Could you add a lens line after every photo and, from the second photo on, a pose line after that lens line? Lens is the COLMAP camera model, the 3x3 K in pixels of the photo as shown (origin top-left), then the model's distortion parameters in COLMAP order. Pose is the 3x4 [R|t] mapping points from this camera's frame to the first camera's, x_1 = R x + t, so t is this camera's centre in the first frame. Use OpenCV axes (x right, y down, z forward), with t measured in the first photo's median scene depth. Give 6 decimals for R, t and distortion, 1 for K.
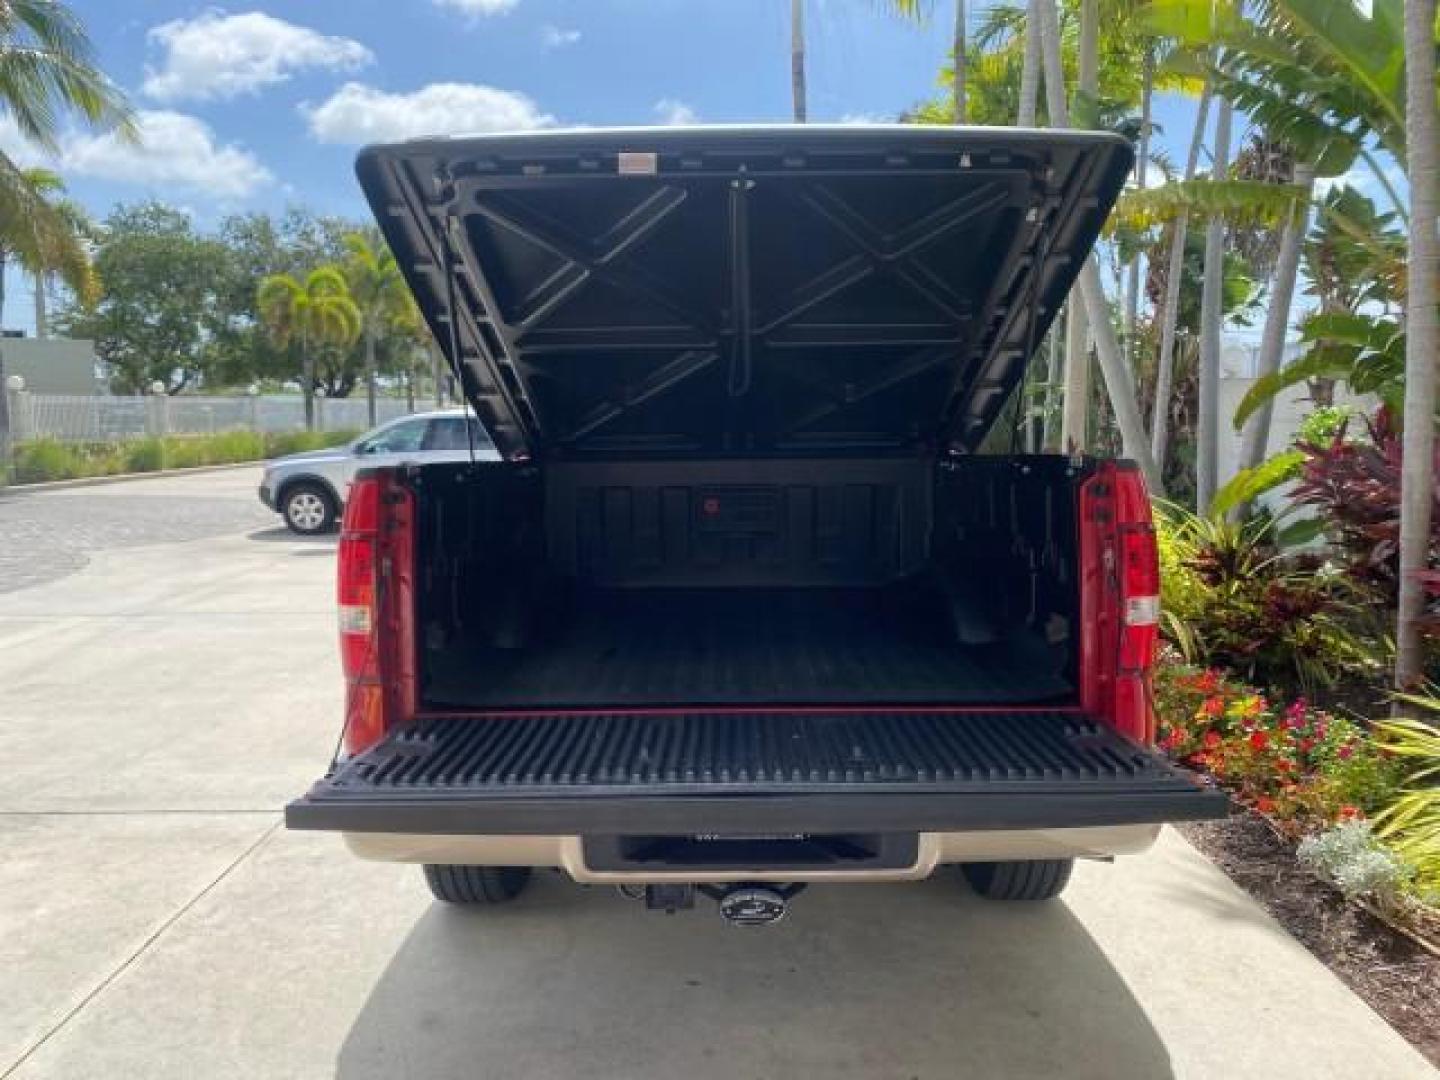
lens RADIAL K [[1108.5, 0, 718.9], [0, 1108.5, 532.8], [0, 0, 1]] dist [0.000665, -0.001327]
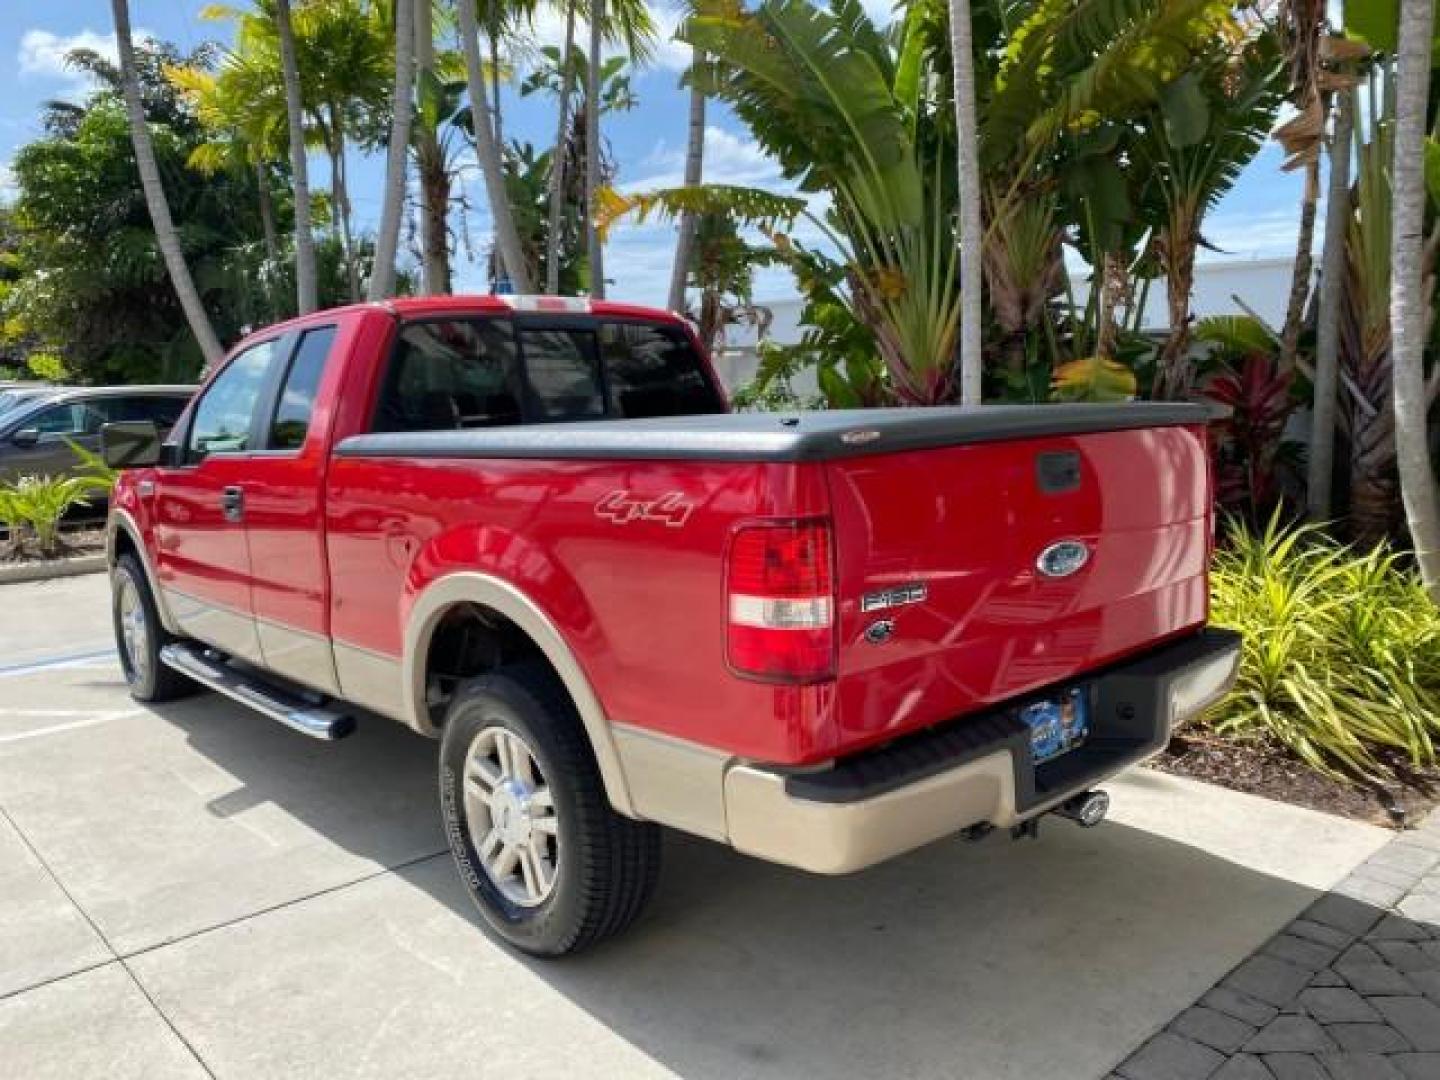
lens RADIAL K [[1108.2, 0, 731.1], [0, 1108.2, 543.4], [0, 0, 1]] dist [0.001334, -0.002454]
pose [[0.735000, -0.101669, 0.670402, -0.153238], [0.082140, 0.994764, 0.060805, -0.006049], [-0.673074, 0.010375, 0.739503, 0.060748]]
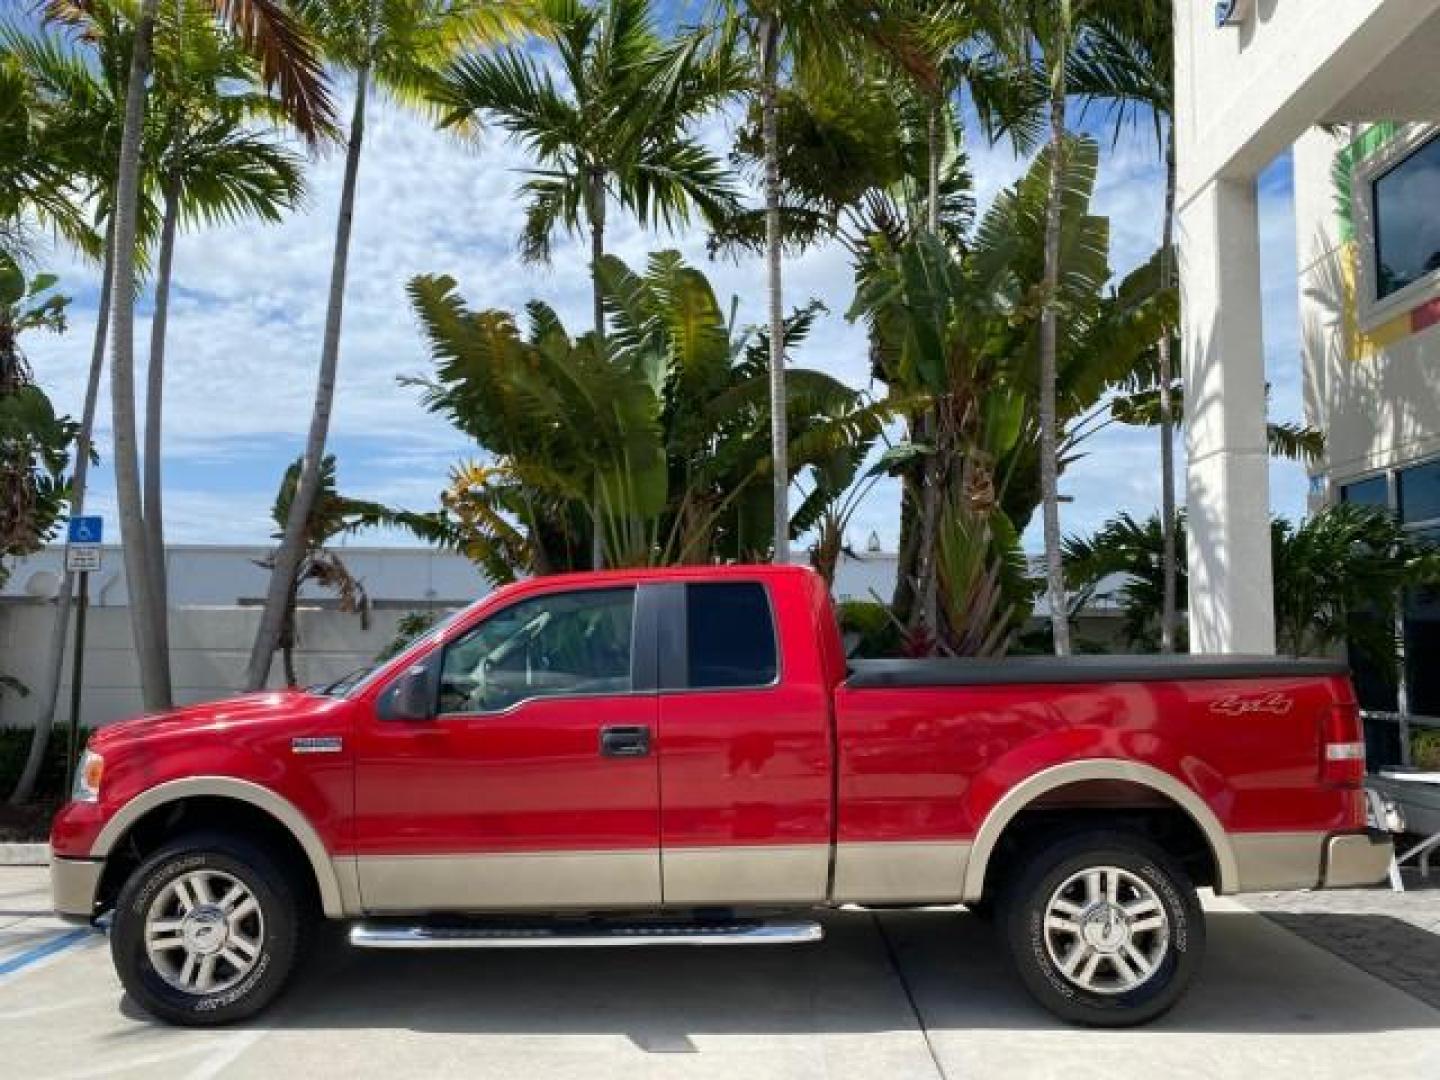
lens RADIAL K [[1111.9, 0, 719.3], [0, 1111.9, 528.0], [0, 0, 1]] dist [0.000860, -0.005638]
pose [[0.029811, 0.111544, 0.993312, -0.354159], [0.101890, 0.988238, -0.114032, -0.029295], [-0.994349, 0.104608, 0.018095, 0.313995]]
